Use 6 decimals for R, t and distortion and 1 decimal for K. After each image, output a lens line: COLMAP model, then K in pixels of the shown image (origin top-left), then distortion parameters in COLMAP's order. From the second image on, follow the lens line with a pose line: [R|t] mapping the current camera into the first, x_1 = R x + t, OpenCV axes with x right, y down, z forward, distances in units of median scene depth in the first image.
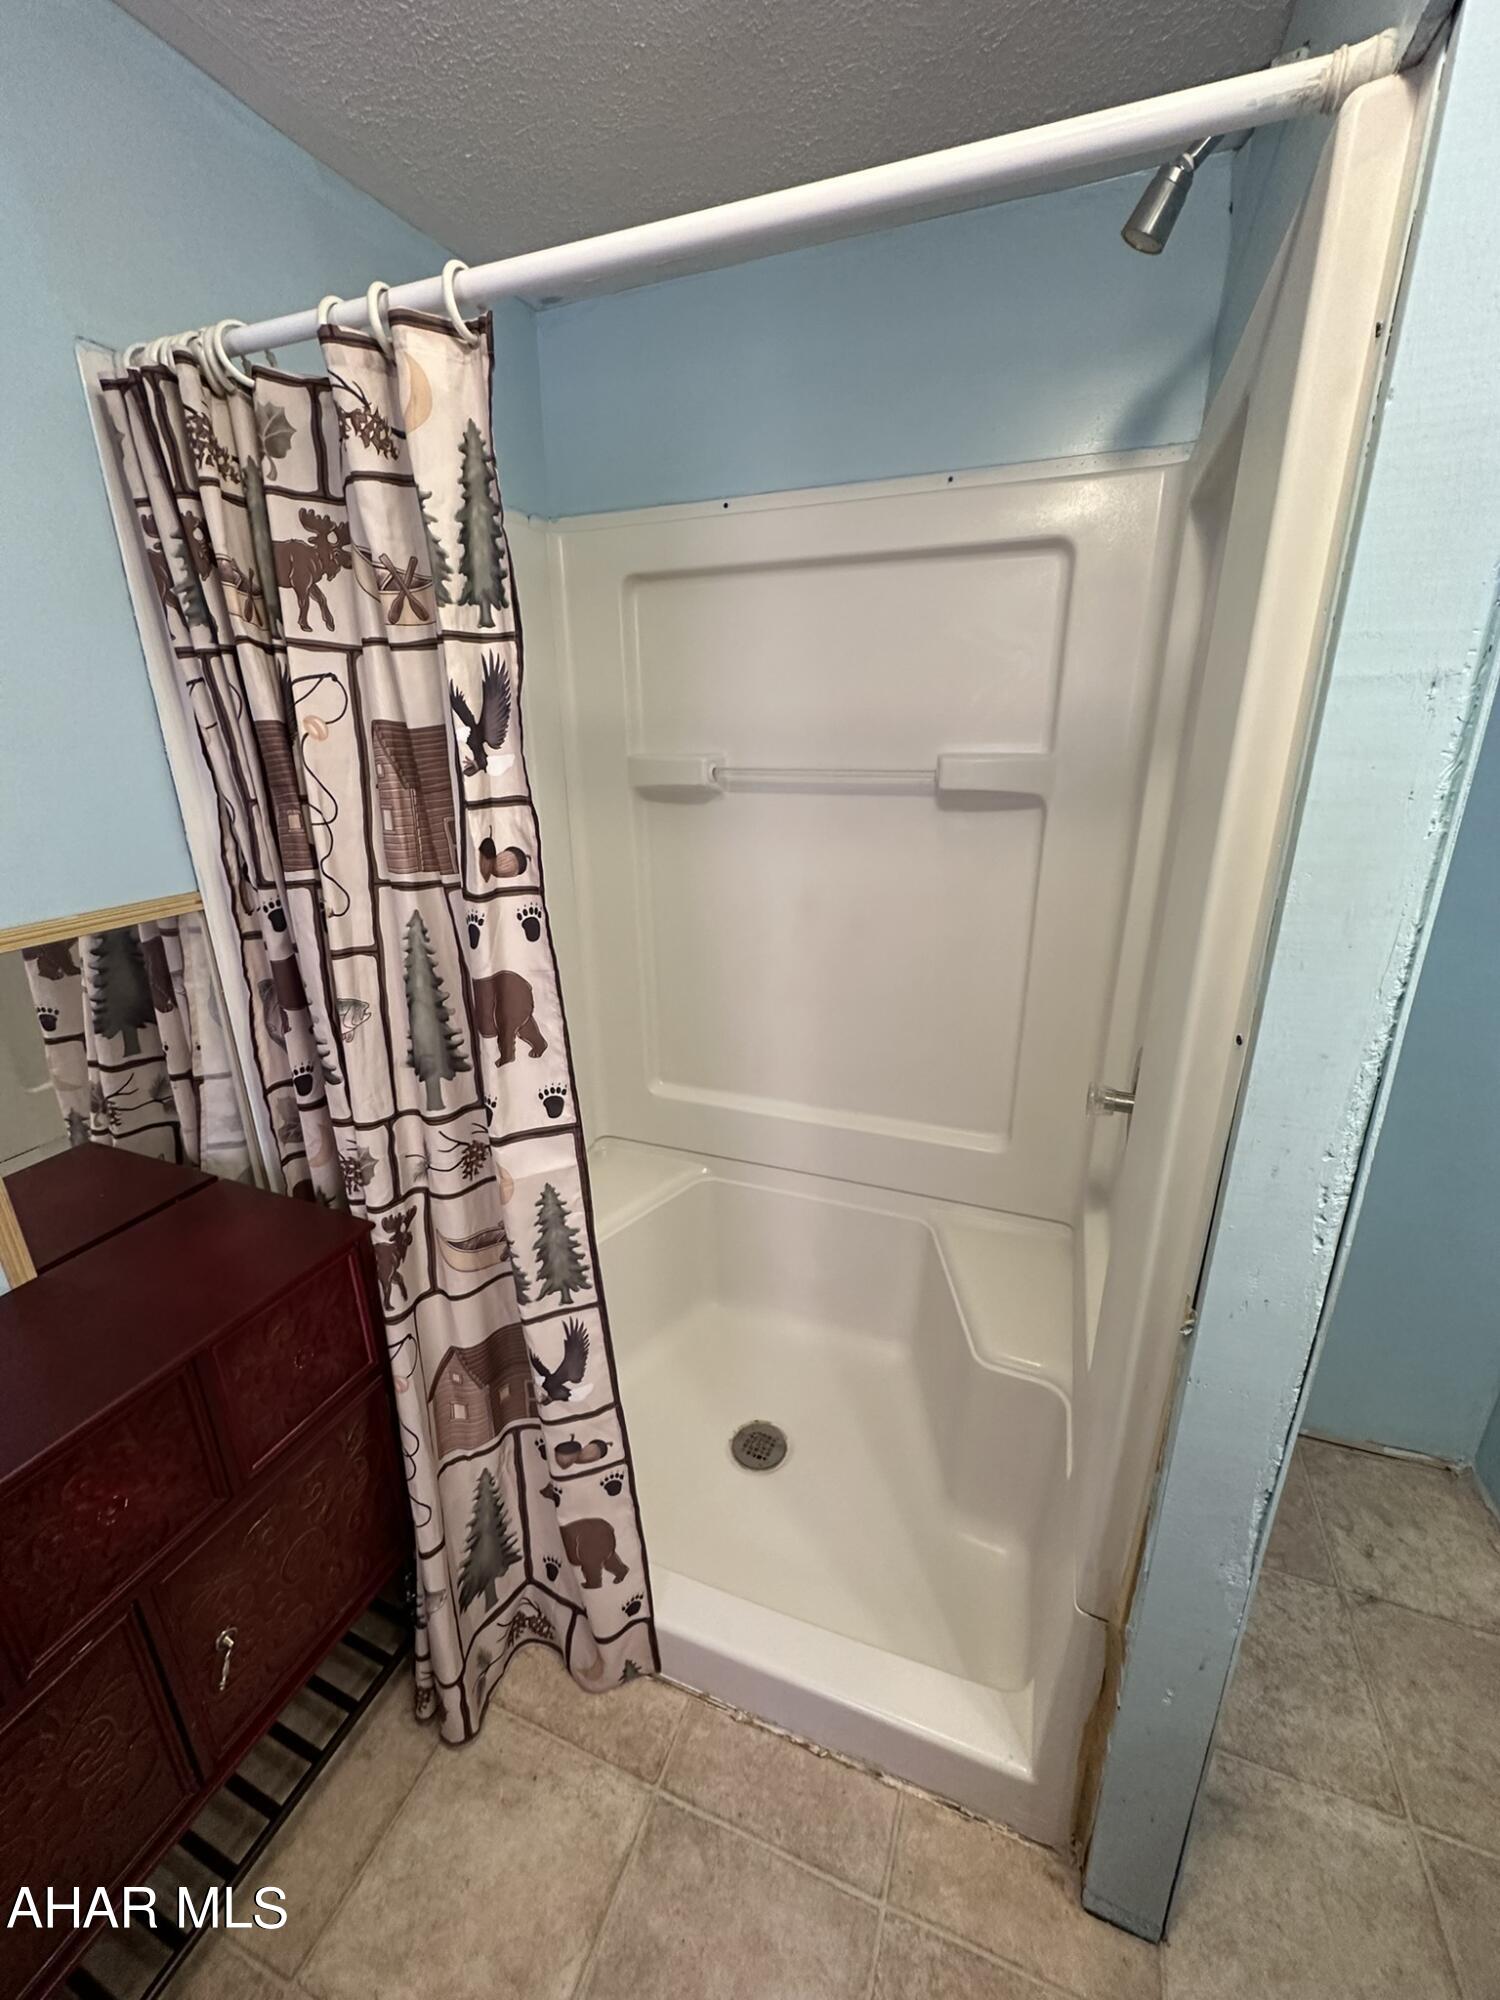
lens RADIAL K [[795.3, 0, 750.2], [0, 795.3, 996.5], [0, 0, 1]] dist [-0.002828, 0.000714]
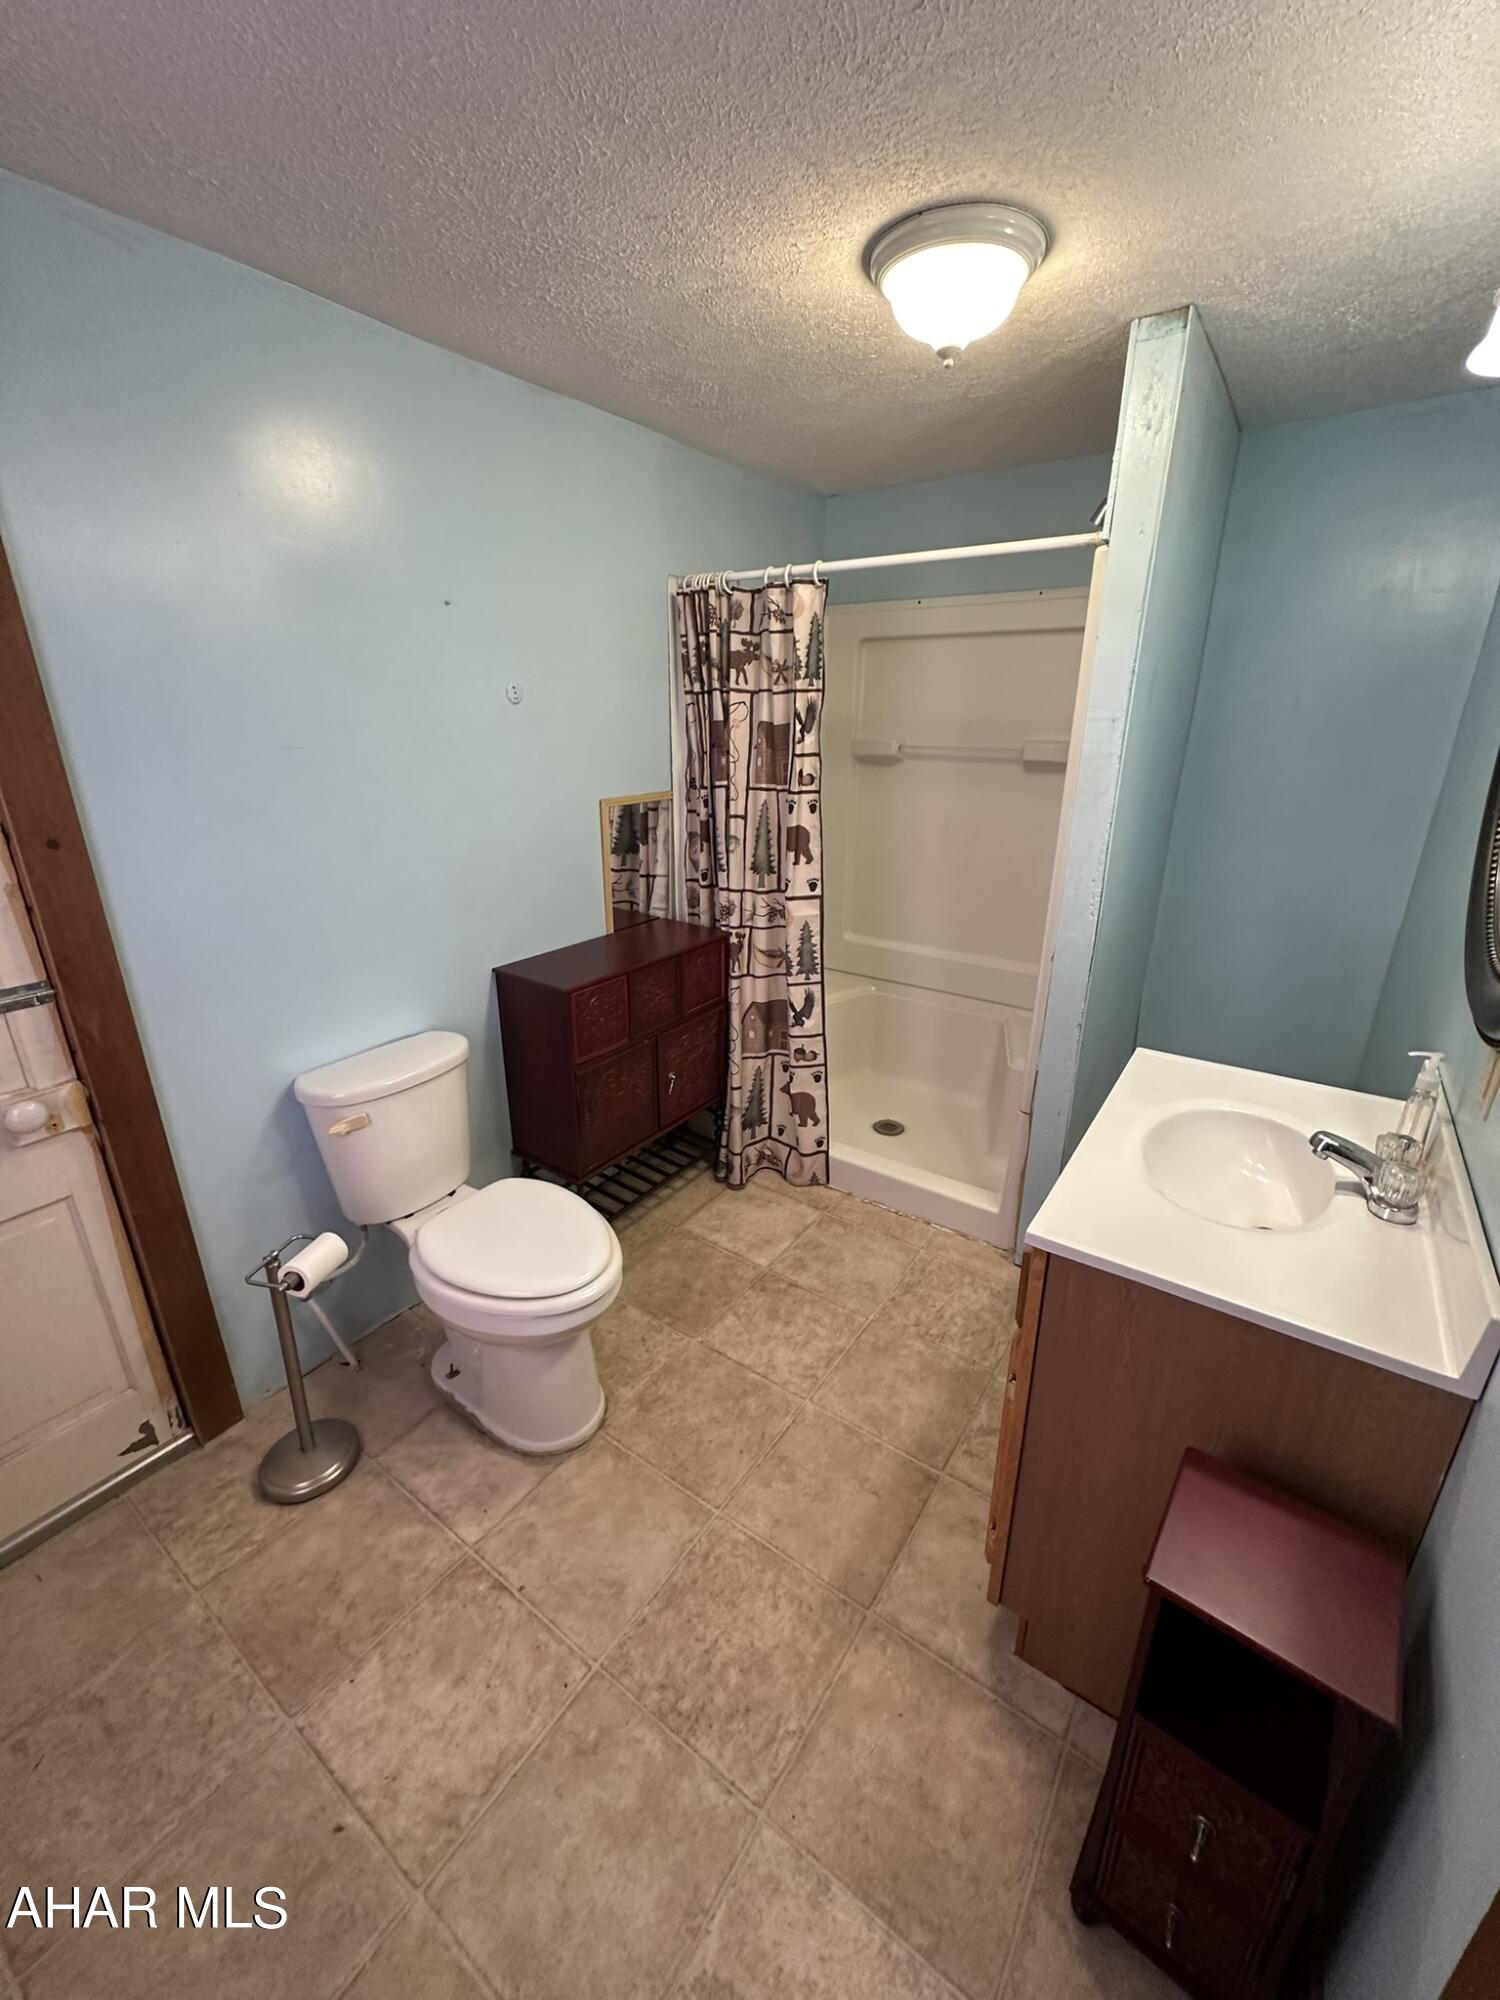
lens RADIAL K [[795.3, 0, 747.1], [0, 795.3, 994.4], [0, 0, 1]] dist [-0.002828, 0.000714]
pose [[0.969473, 0.096794, -0.225285, 0.122010], [-0.092859, 0.995285, 0.028026, 0.398217], [0.226935, -0.006251, 0.973890, -1.305867]]
